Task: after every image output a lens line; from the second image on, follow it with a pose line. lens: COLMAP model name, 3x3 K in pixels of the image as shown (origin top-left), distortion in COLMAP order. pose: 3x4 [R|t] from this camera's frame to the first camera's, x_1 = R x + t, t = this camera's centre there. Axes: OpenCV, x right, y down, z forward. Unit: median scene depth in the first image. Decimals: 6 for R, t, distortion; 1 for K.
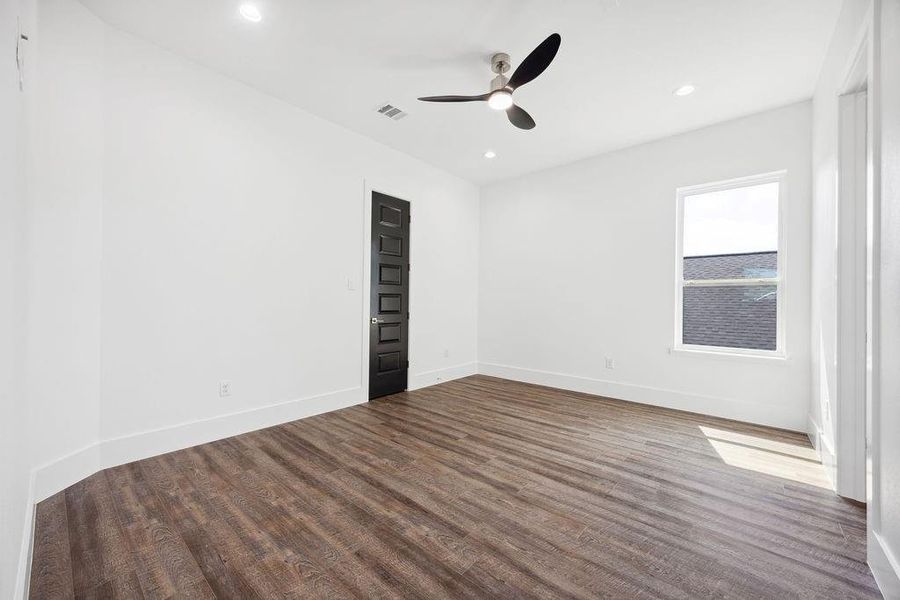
lens RADIAL K [[343.5, 0, 450.0], [0, 343.5, 300.0], [0, 0, 1]] dist [0.001391, 0.000068]
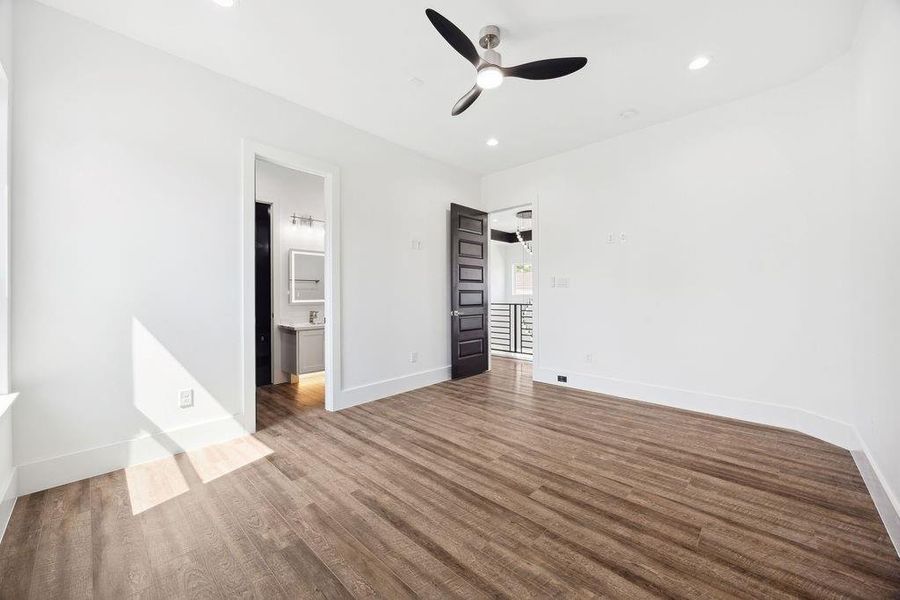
lens RADIAL K [[343.5, 0, 450.0], [0, 343.5, 300.0], [0, 0, 1]] dist [0.001391, 0.000068]
pose [[-0.999194, -0.001411, 0.040105, 0.211857], [-0.000883, 0.999913, 0.013192, -0.005361], [-0.040120, 0.013146, -0.999108, 1.940073]]
